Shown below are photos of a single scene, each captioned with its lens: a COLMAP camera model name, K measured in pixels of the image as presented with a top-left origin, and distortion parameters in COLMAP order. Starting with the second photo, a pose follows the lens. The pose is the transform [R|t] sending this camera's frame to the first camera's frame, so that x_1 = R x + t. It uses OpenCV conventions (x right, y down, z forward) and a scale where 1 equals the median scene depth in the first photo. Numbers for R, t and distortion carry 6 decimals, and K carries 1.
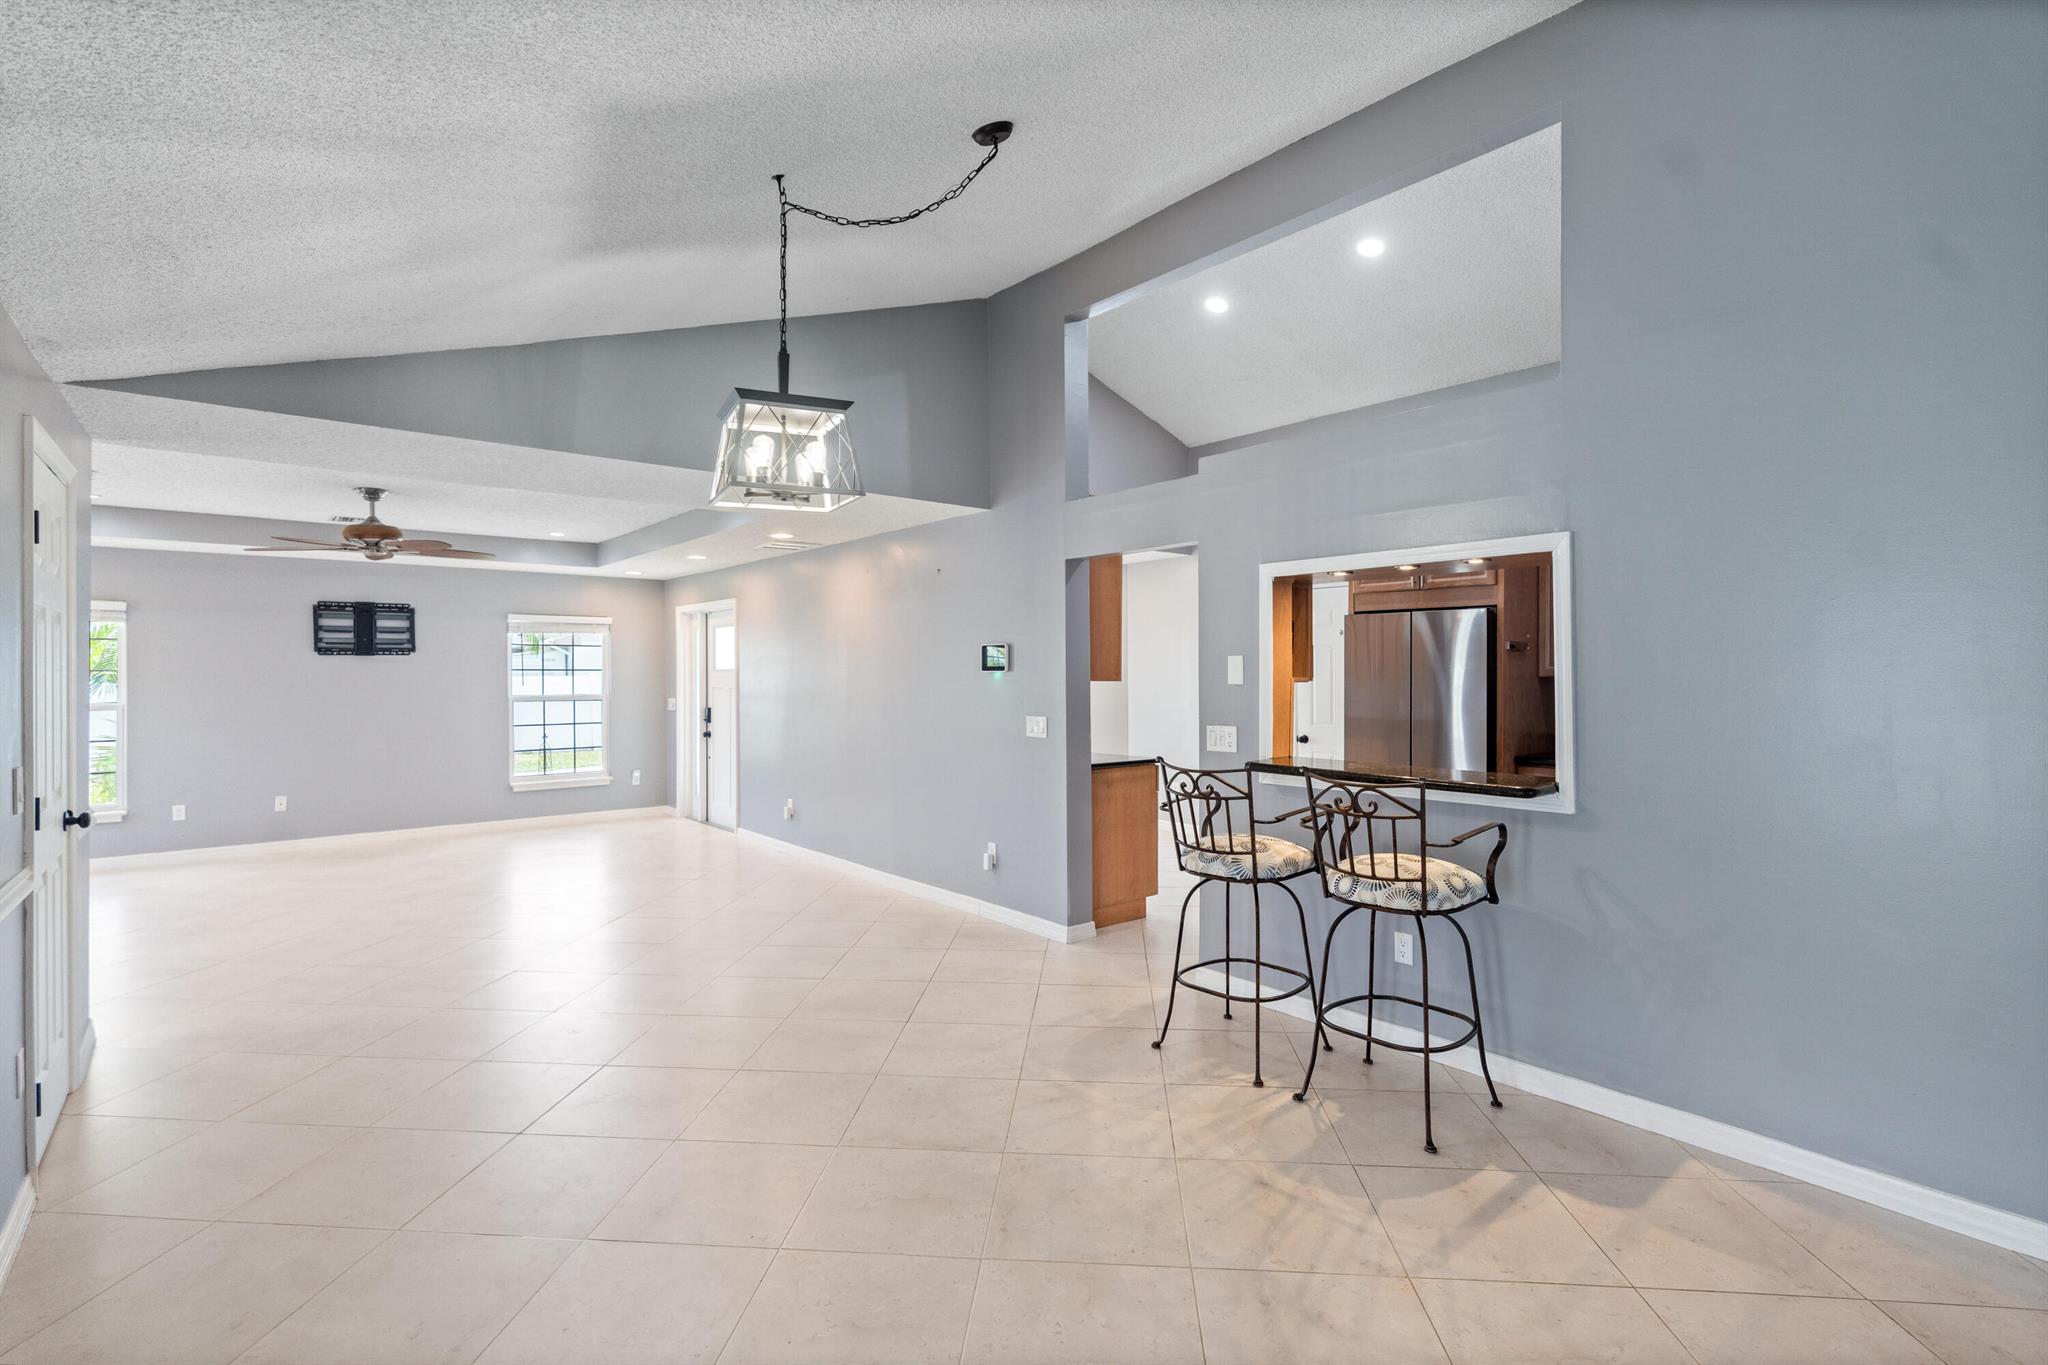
lens RADIAL K [[951.1, 0, 1022.9], [0, 951.1, 671.6], [0, 0, 1]] dist [-0.015029, 0.004067]
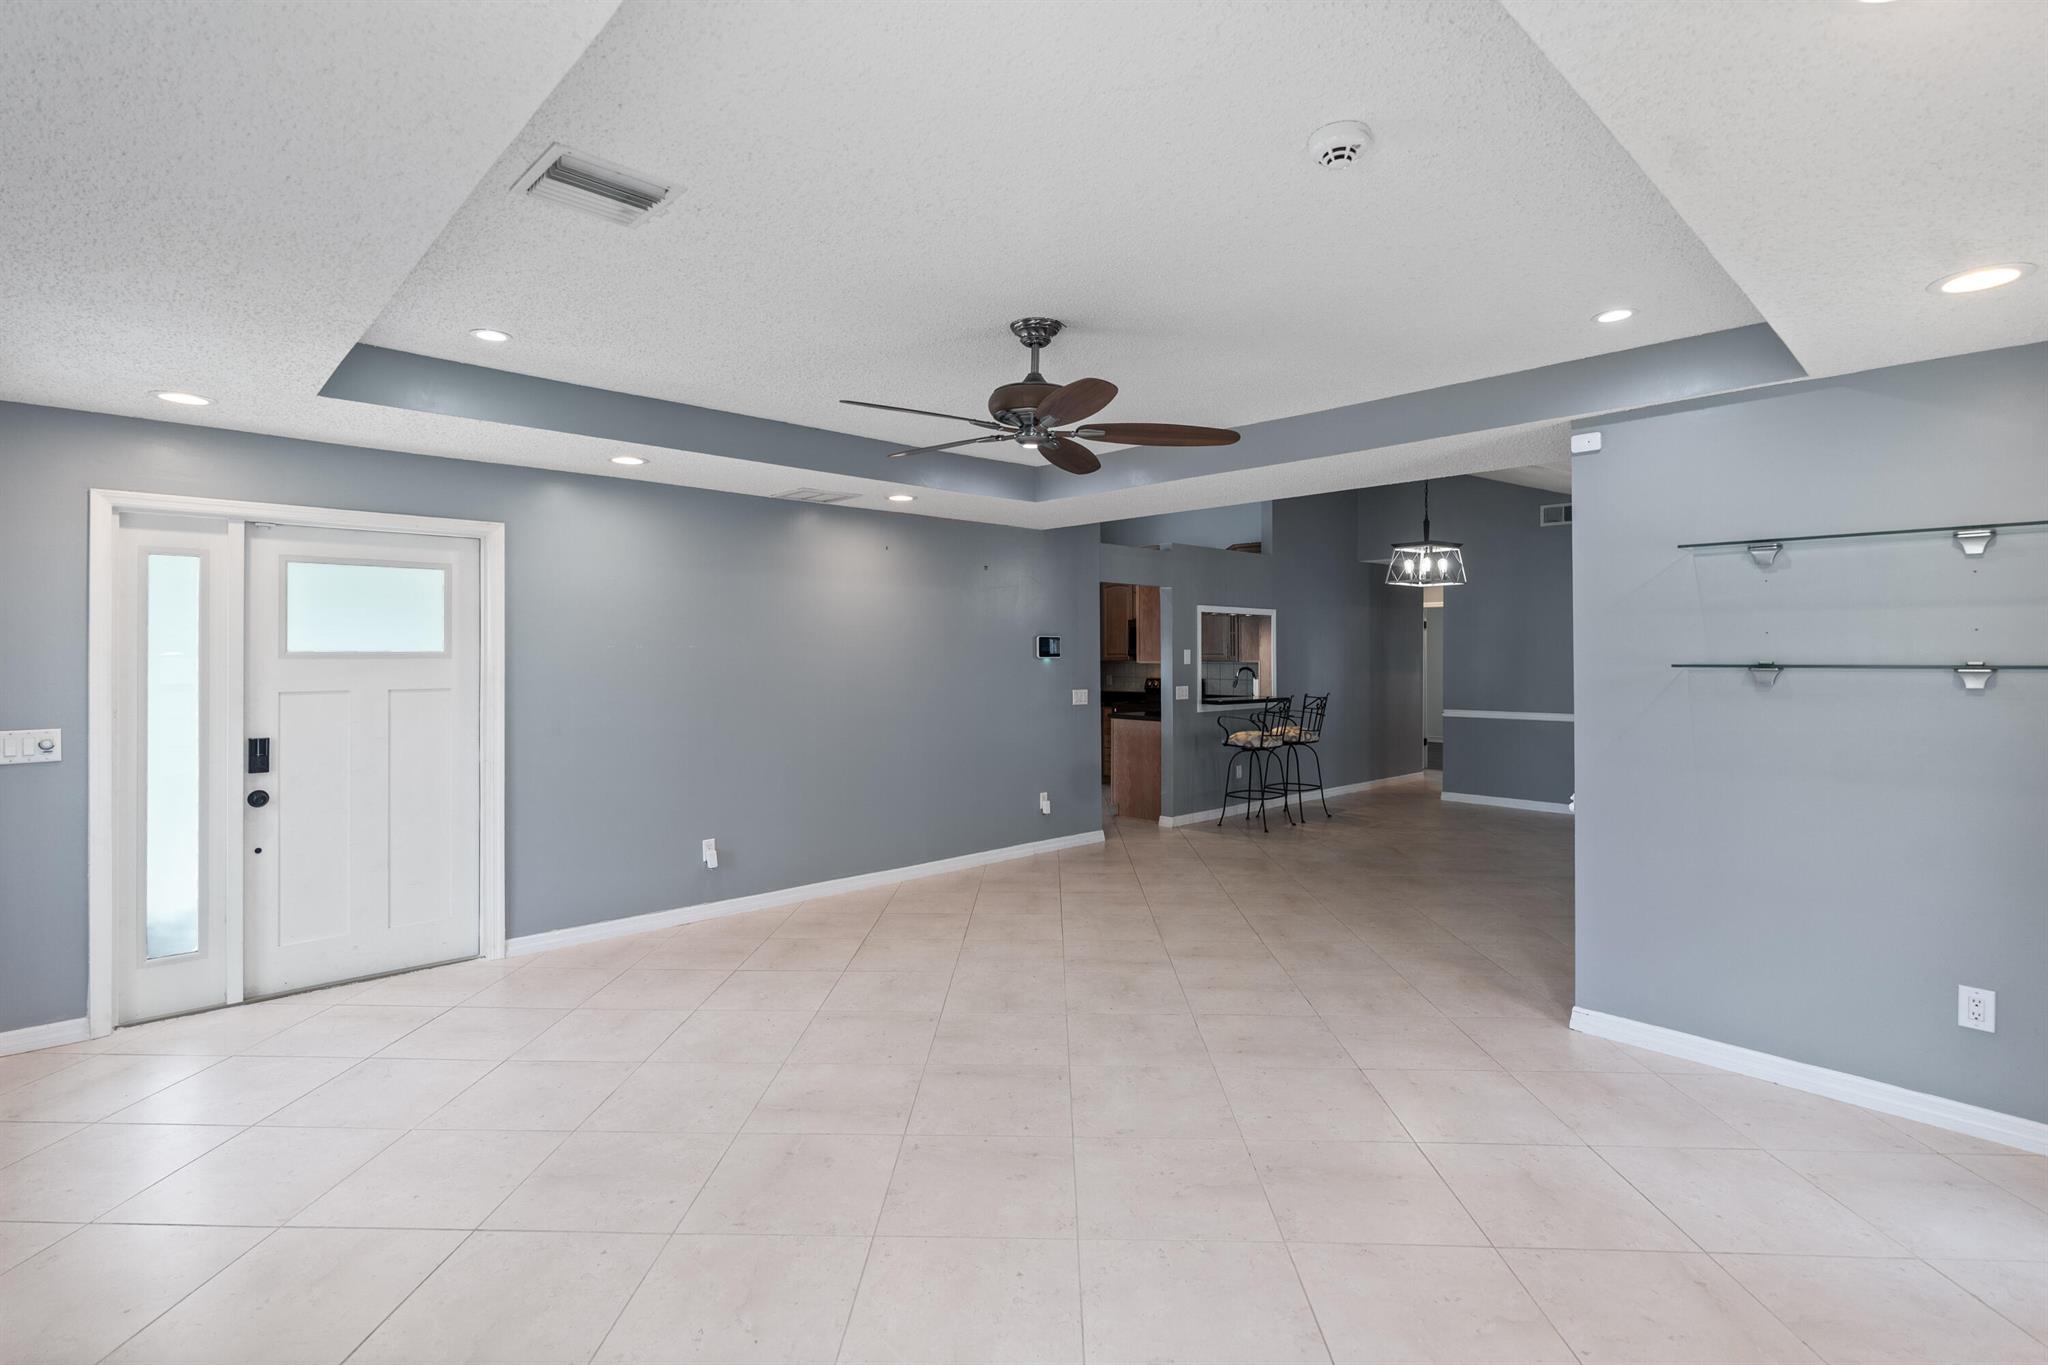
lens RADIAL K [[965.4, 0, 1027.2], [0, 965.4, 649.4], [0, 0, 1]] dist [-0.001643, 0.000280]
pose [[-0.070337, 0.009936, 0.997474, -1.735837], [0.001130, 0.999951, -0.009881, 0.002156], [-0.997523, 0.000432, -0.070345, 1.468157]]
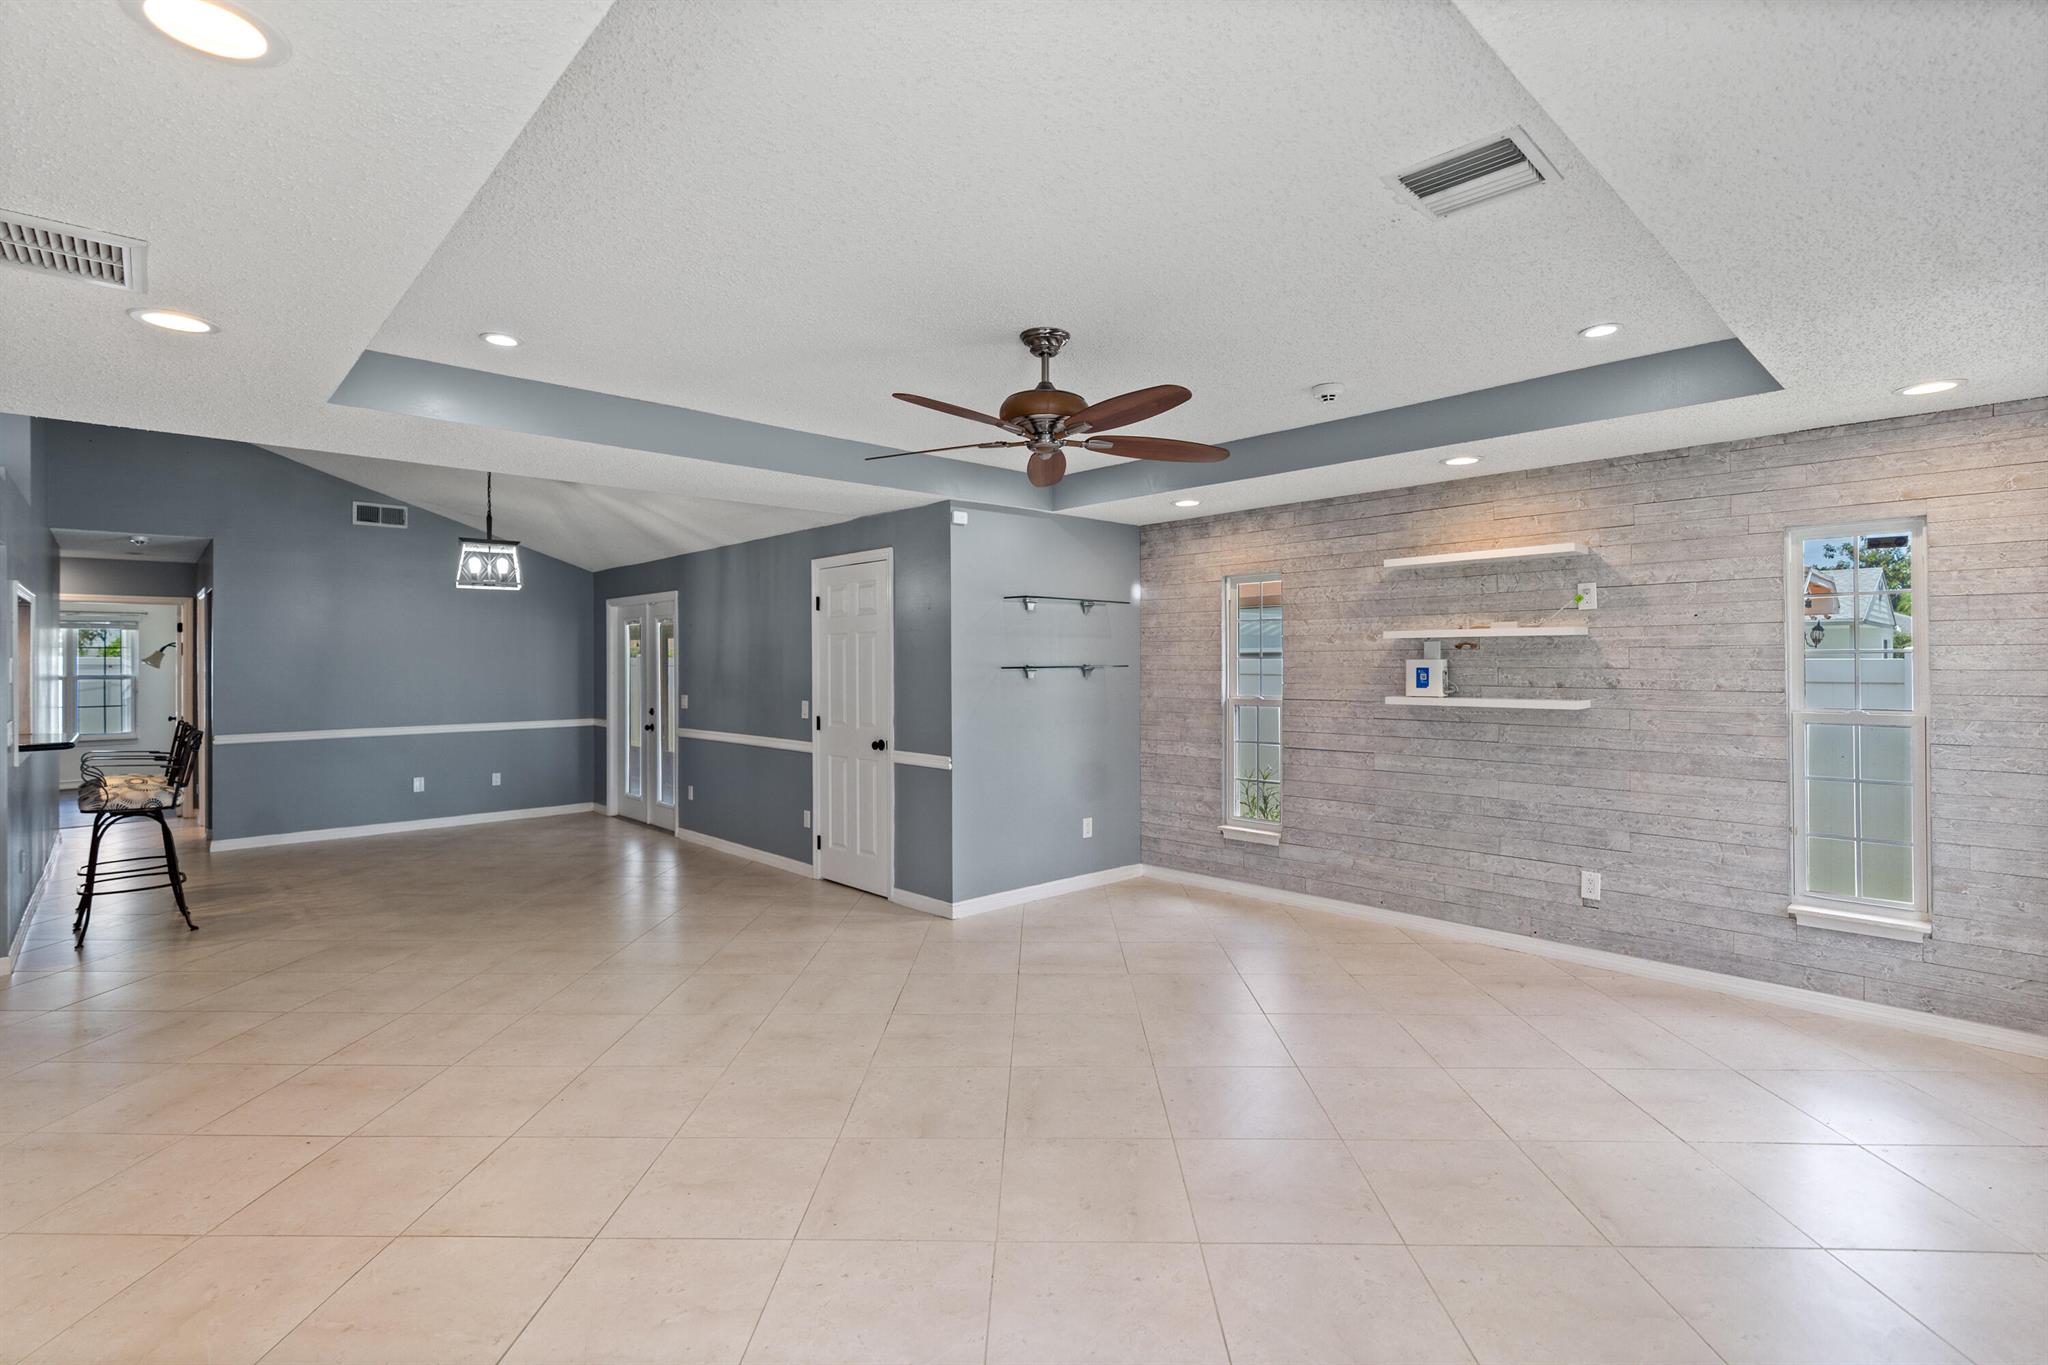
lens RADIAL K [[940.3, 0, 1027.4], [0, 940.3, 661.9], [0, 0, 1]] dist [-0.001443, 0.000184]
pose [[-0.997163, 0.009358, -0.074684, -0.885832], [0.009405, 0.999956, -0.000266, 0.000693], [0.074678, -0.000968, -0.997207, 2.171241]]
